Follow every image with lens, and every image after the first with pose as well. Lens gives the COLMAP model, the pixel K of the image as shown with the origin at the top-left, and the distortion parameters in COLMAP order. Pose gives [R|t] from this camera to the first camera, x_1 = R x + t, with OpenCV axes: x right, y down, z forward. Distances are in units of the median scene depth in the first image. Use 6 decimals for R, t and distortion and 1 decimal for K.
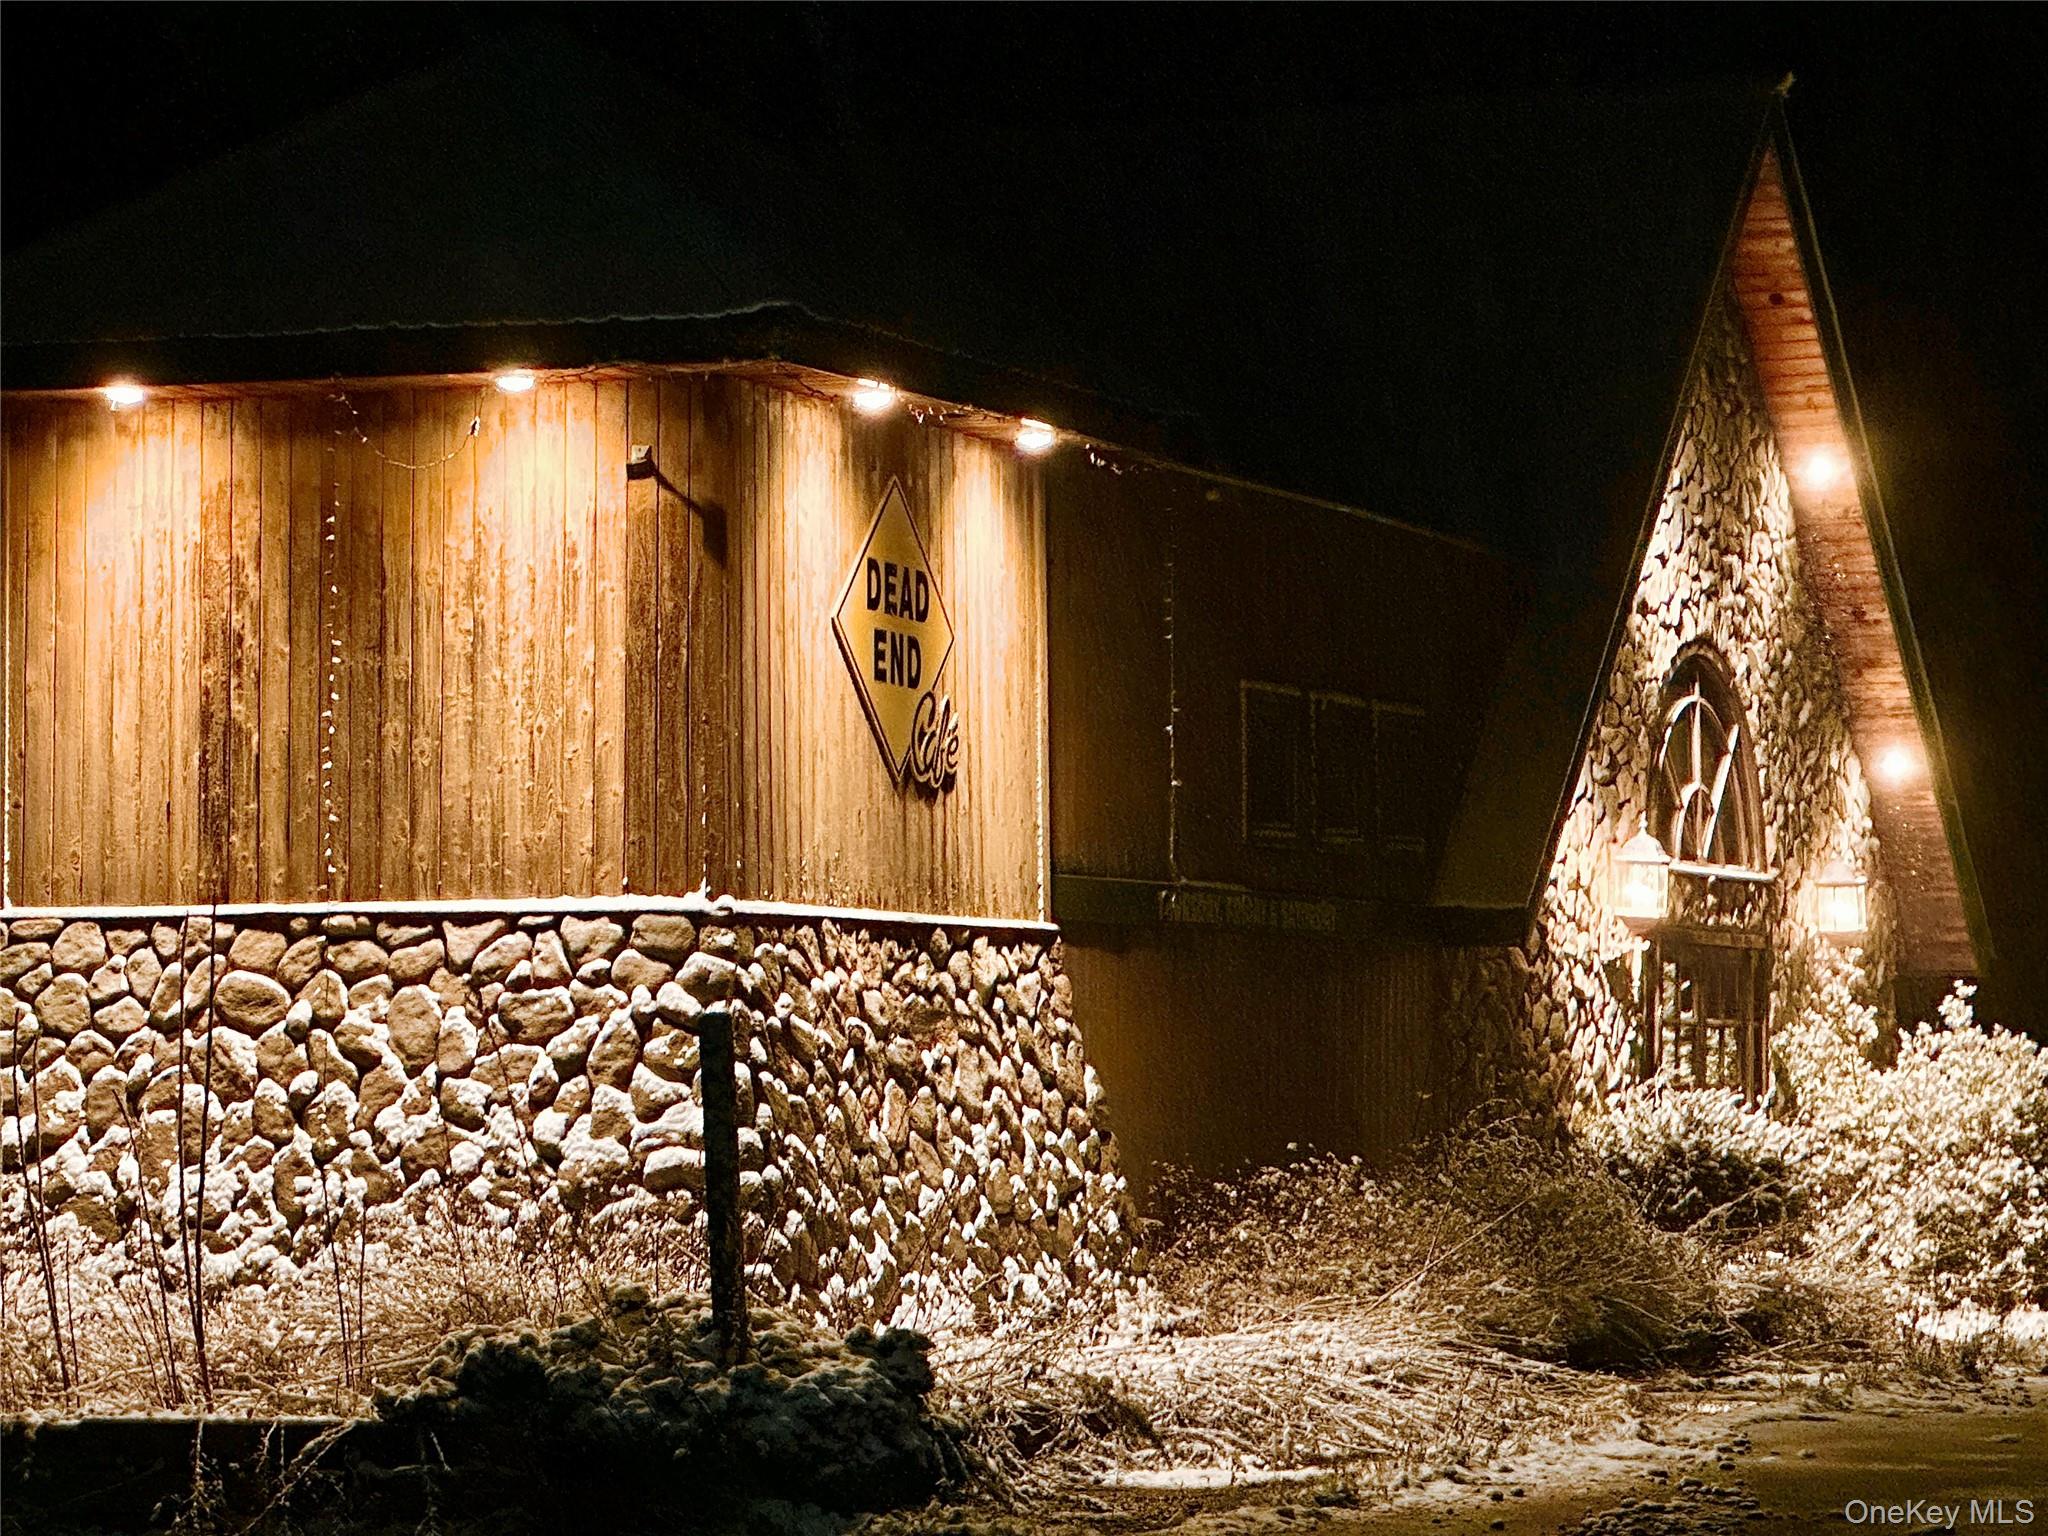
lens RADIAL K [[6912.4, 0, 1021.2], [0, 6912.4, 767.8], [0, 0, 1]] dist [0.007043, 0.000000]
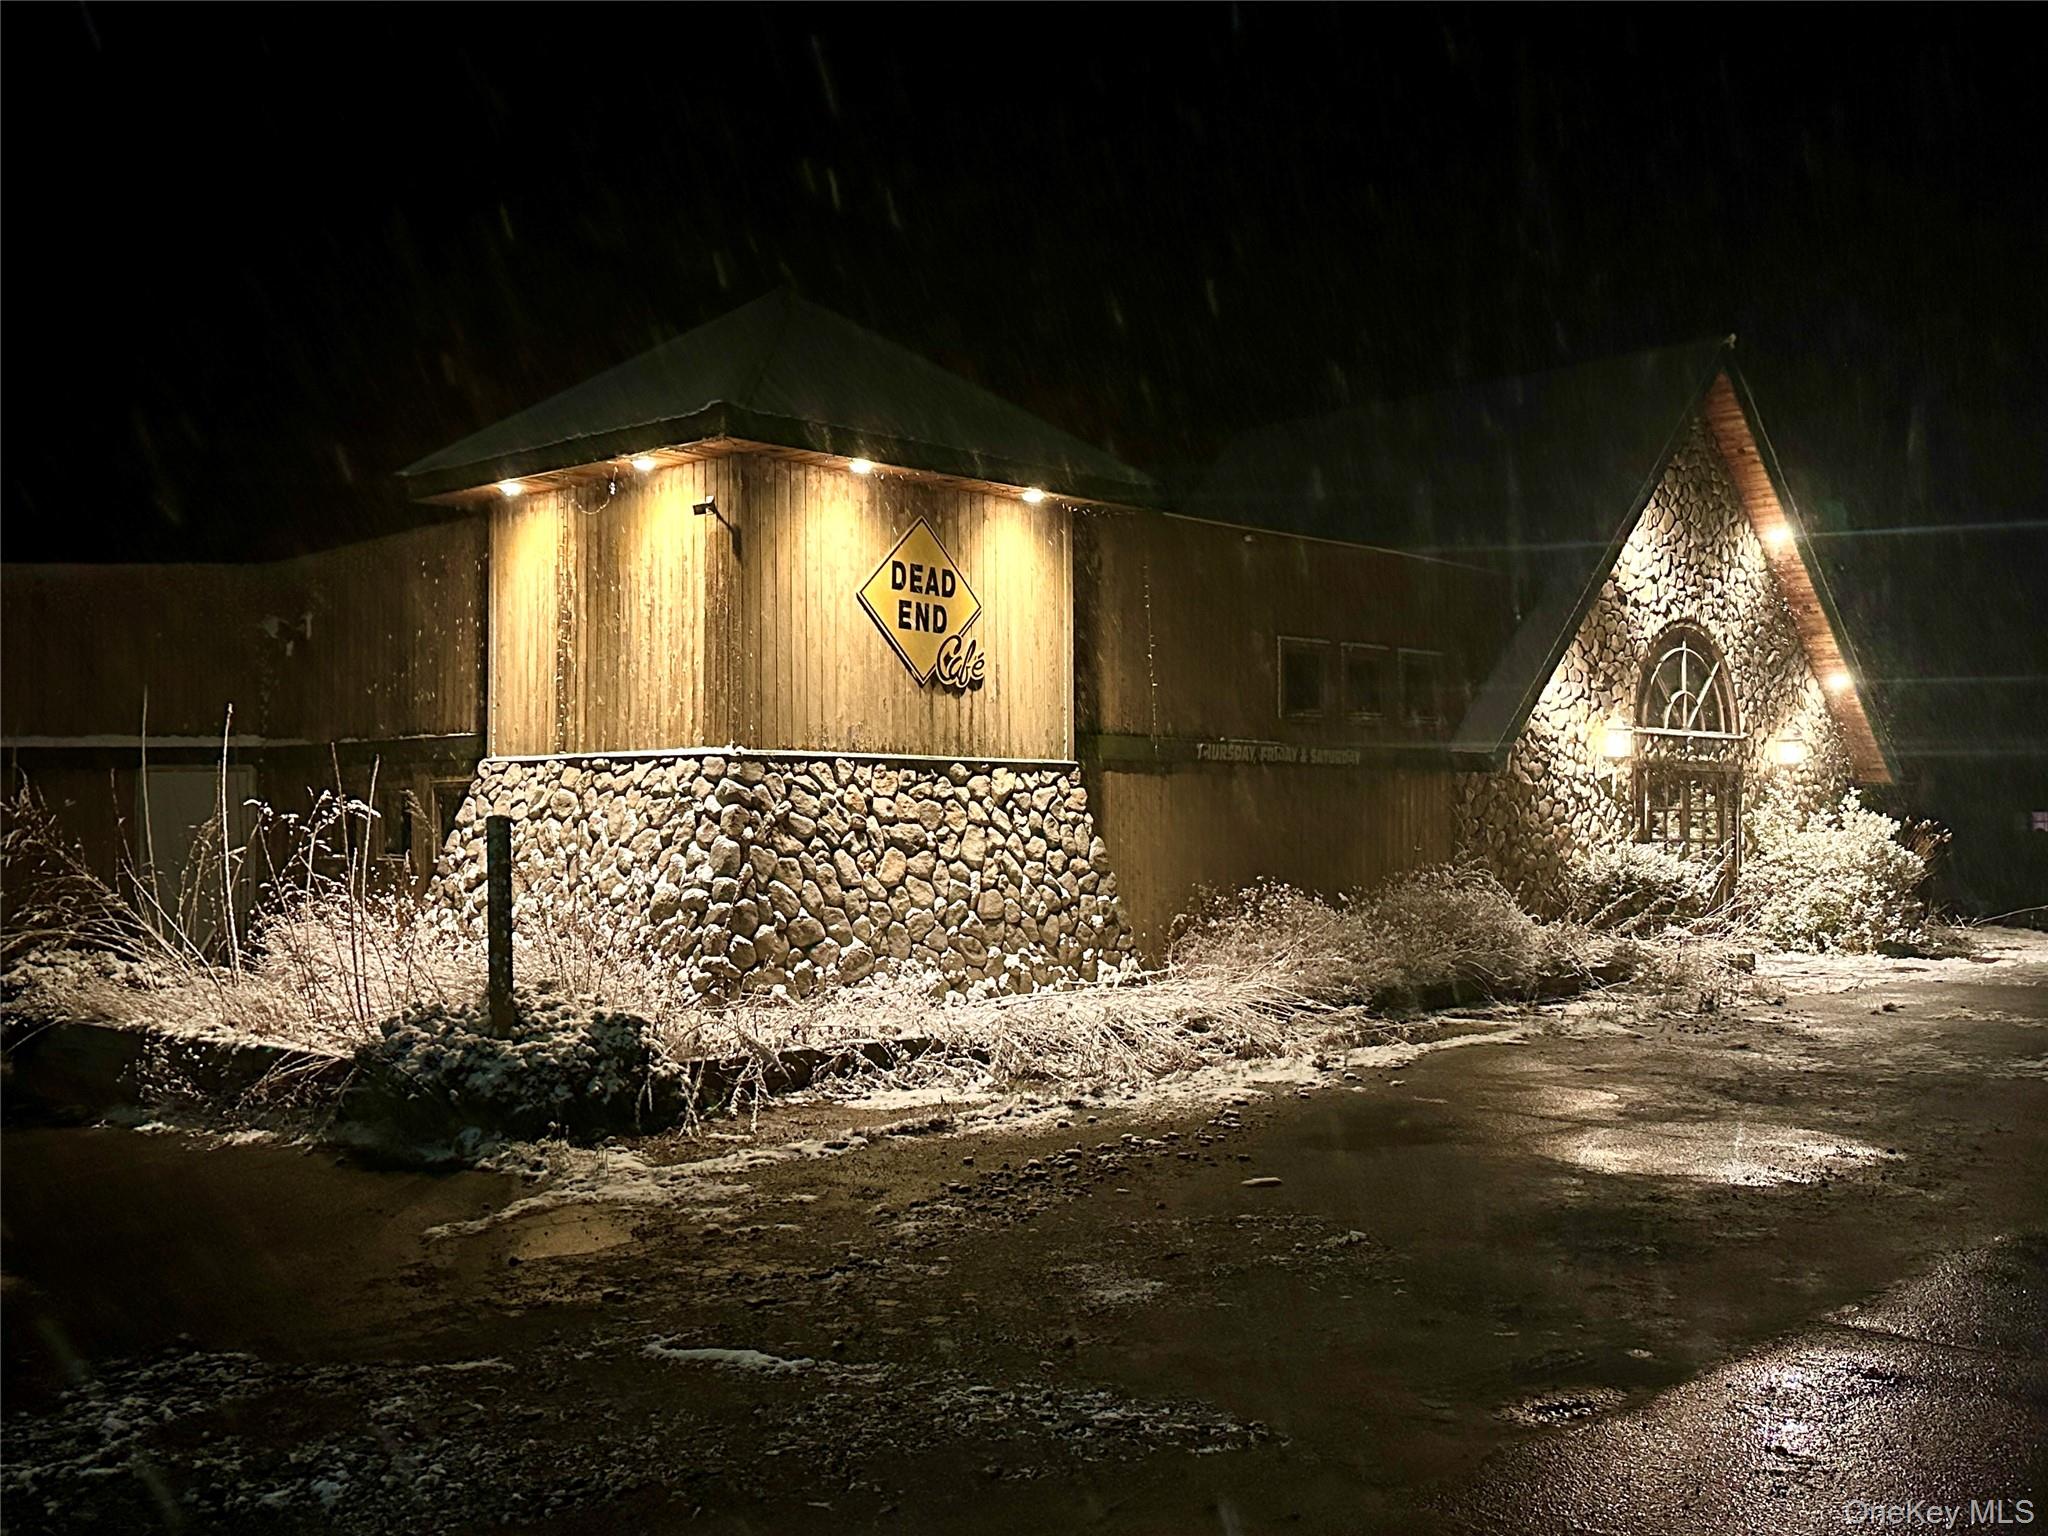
lens RADIAL K [[2076.7, 0, 1034.8], [0, 2076.7, 784.1], [0, 0, 1]] dist [0.088664, 0.000000]
pose [[0.924650, -0.003864, -0.380799, 0.218183], [0.015336, 0.999515, 0.027095, 0.014051], [0.380510, -0.030893, 0.924261, 0.500358]]
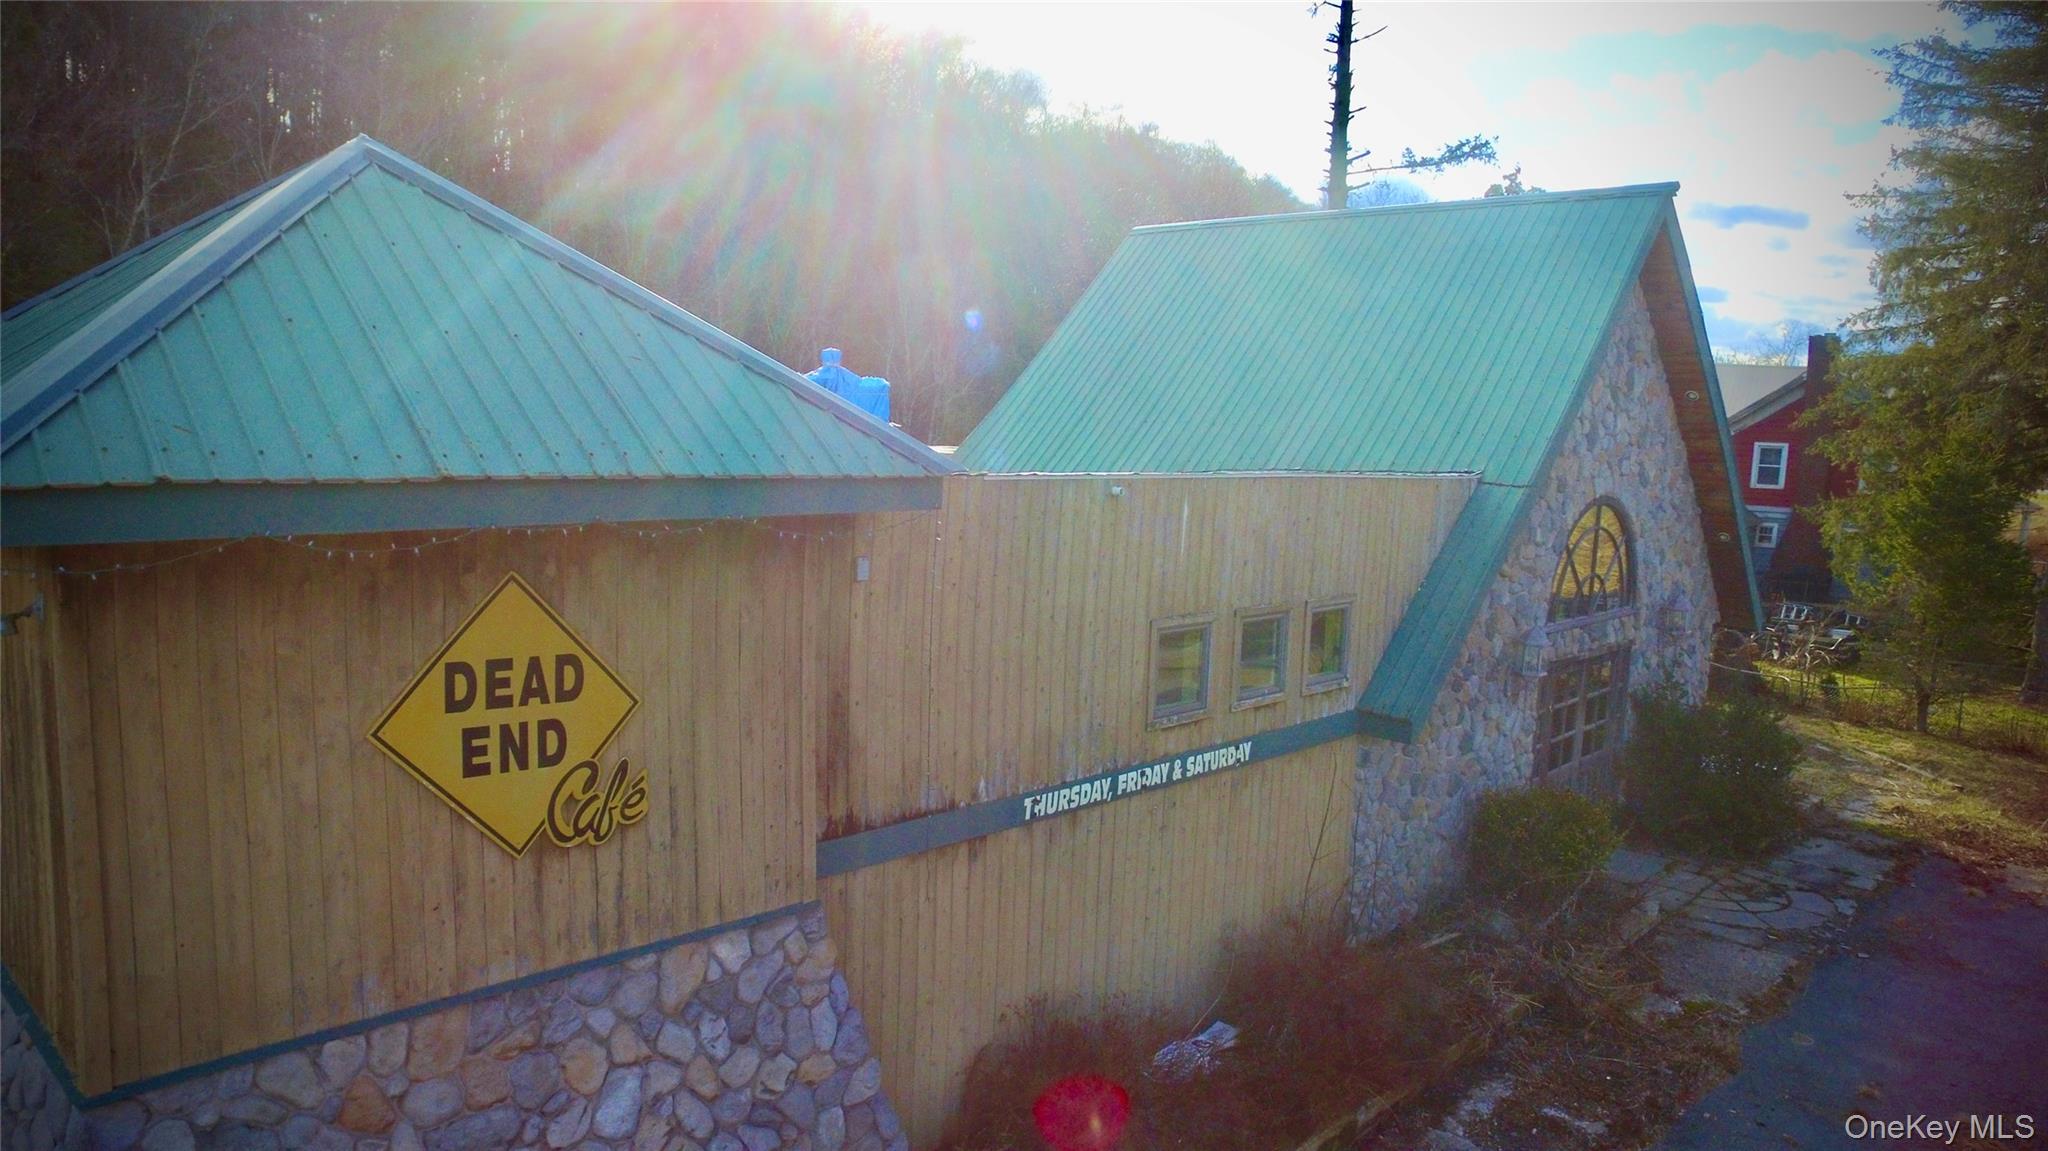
lens RADIAL K [[1456.1, 0, 1016.9], [0, 1456.1, 580.5], [0, 0, 1]] dist [-0.052167, -0.001219]
pose [[0.926910, 0.057565, -0.370843, 0.133578], [-0.001306, 0.988654, 0.150203, -0.073973], [0.375282, -0.138740, 0.916469, 0.827373]]
